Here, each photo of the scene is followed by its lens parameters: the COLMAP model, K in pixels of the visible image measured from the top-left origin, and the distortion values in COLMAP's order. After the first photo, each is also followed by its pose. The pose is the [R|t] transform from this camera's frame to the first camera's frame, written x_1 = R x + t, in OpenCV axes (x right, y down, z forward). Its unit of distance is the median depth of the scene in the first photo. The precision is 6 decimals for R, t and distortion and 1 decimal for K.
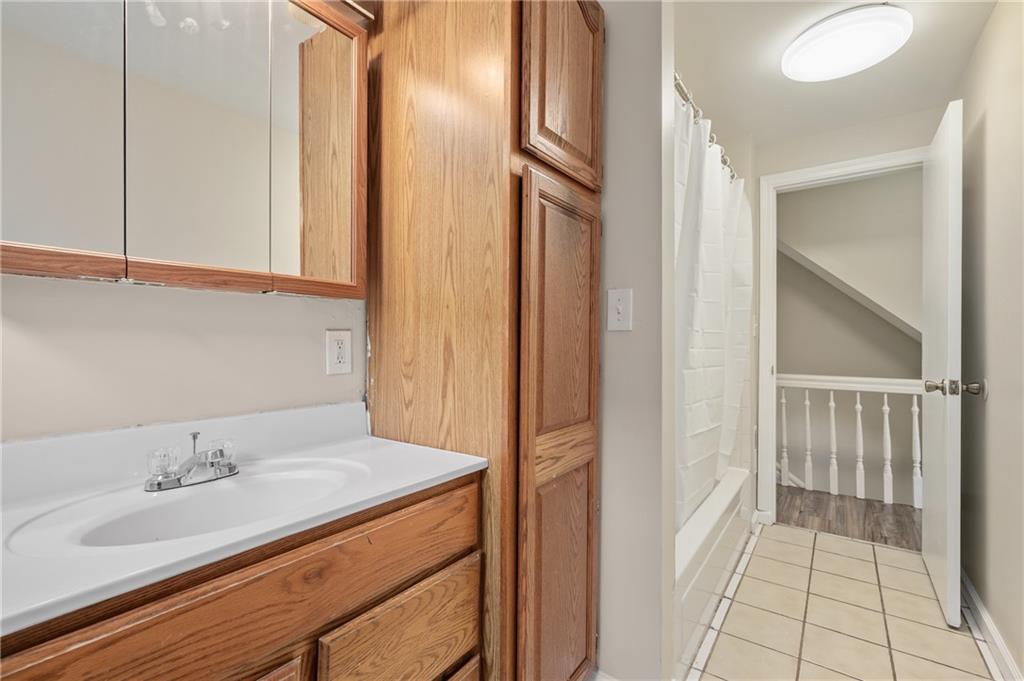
lens RADIAL K [[458.3, 0, 509.2], [0, 458.3, 343.1], [0, 0, 1]] dist [0.002053, -0.001087]
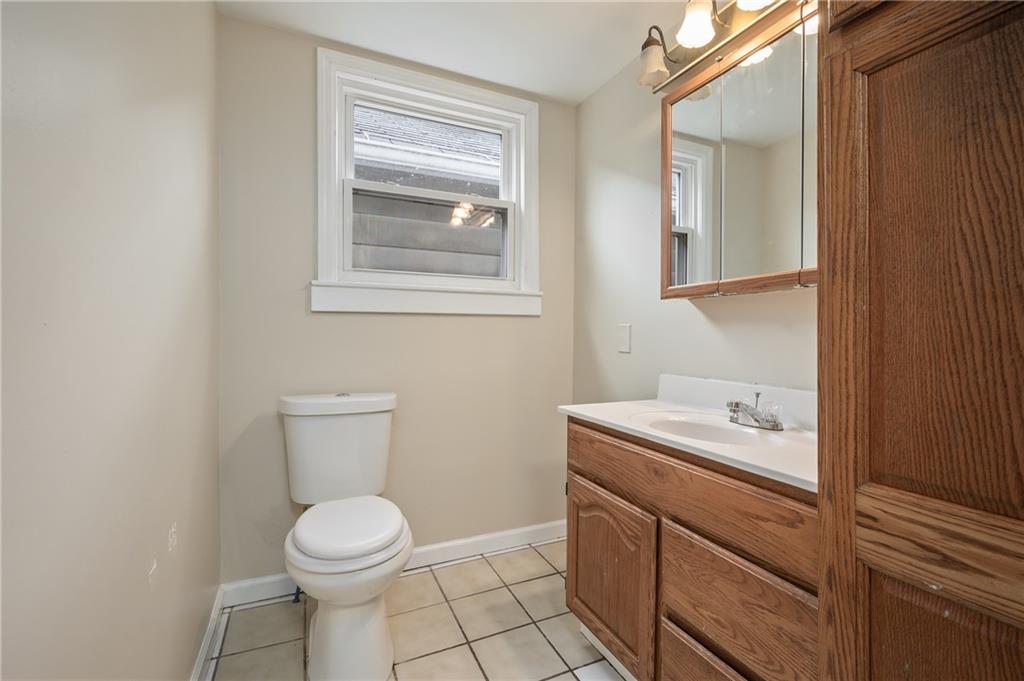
lens RADIAL K [[458.3, 0, 513.8], [0, 458.3, 336.2], [0, 0, 1]] dist [0.002053, -0.001087]
pose [[-0.518090, -0.004249, -0.855316, 0.908429], [0.001030, 0.999984, -0.005591, 0.023860], [0.855326, -0.003777, -0.518077, 1.039961]]
